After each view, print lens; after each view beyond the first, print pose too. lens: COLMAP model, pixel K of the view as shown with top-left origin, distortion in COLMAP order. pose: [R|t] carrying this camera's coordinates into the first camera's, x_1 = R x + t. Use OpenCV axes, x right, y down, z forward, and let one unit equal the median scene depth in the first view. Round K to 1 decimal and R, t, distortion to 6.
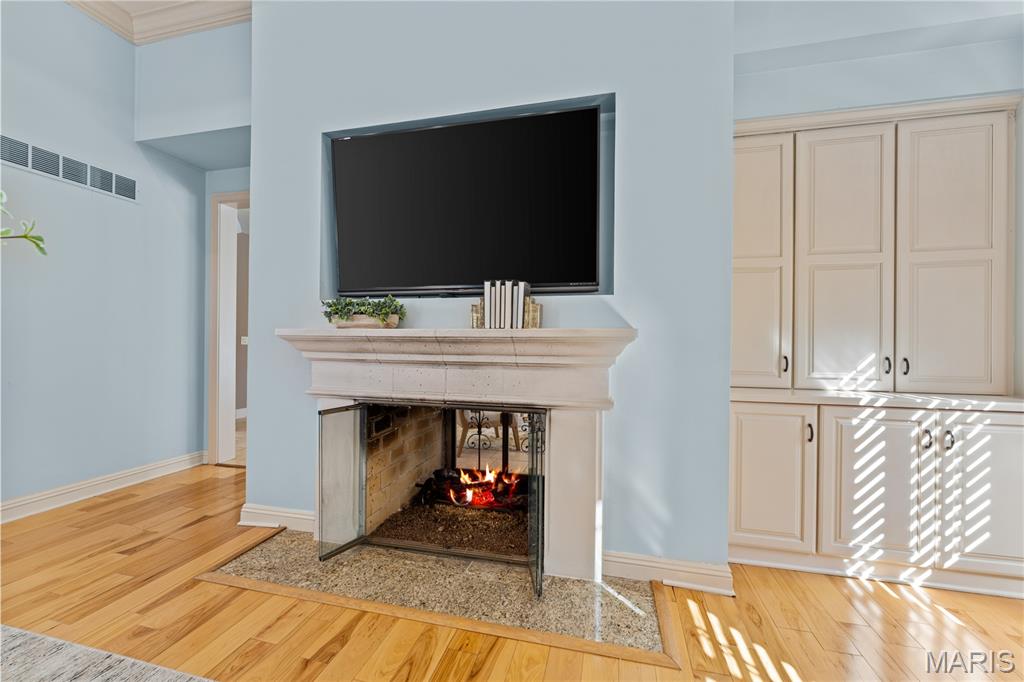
lens RADIAL K [[411.2, 0, 512.0], [0, 411.2, 341.0], [0, 0, 1]] dist [-0.000198, -0.000107]
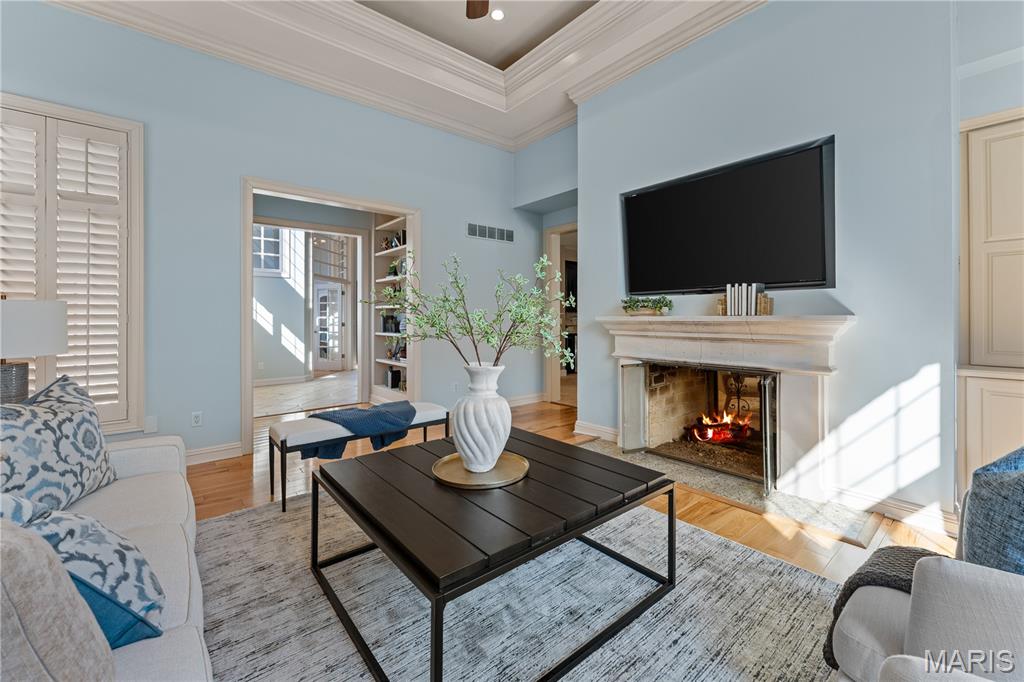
lens RADIAL K [[422.0, 0, 515.8], [0, 422.0, 317.2], [0, 0, 1]] dist [-0.002252, -0.000288]
pose [[0.808160, -0.011172, -0.588857, 0.197354], [0.008111, 0.999936, -0.007840, -0.017449], [0.588907, 0.001560, 0.808200, -0.632747]]
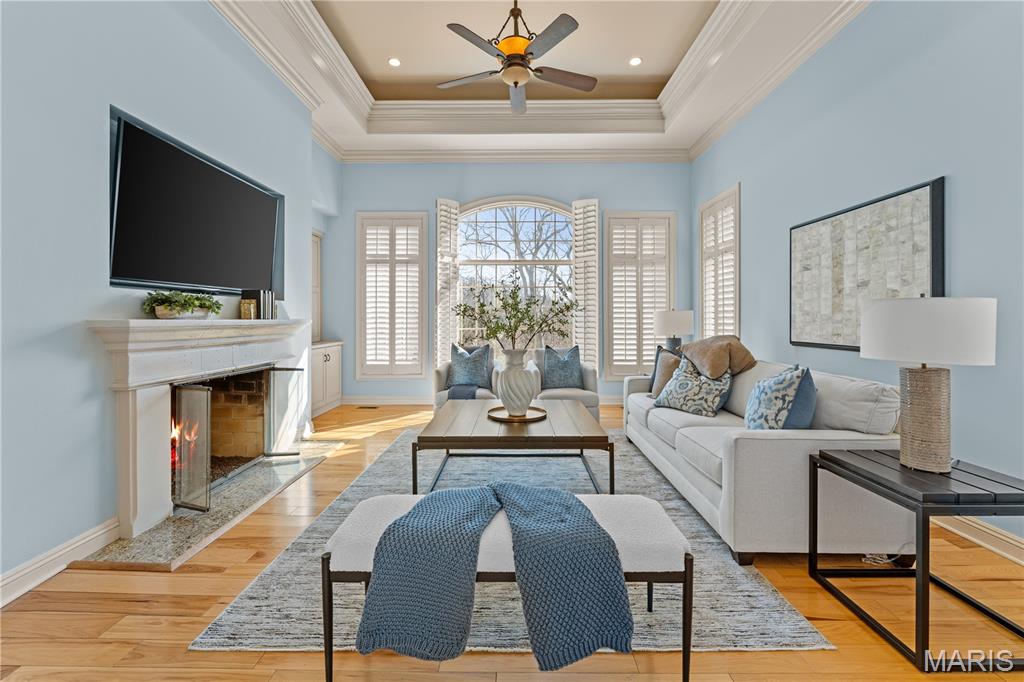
lens RADIAL K [[418.5, 0, 518.1], [0, 418.5, 324.5], [0, 0, 1]] dist [-0.000709, -0.000216]
pose [[-0.238995, -0.021864, 0.970775, -1.762570], [-0.000617, 0.999750, 0.022365, -0.043133], [-0.971021, 0.004746, -0.238949, 0.377004]]
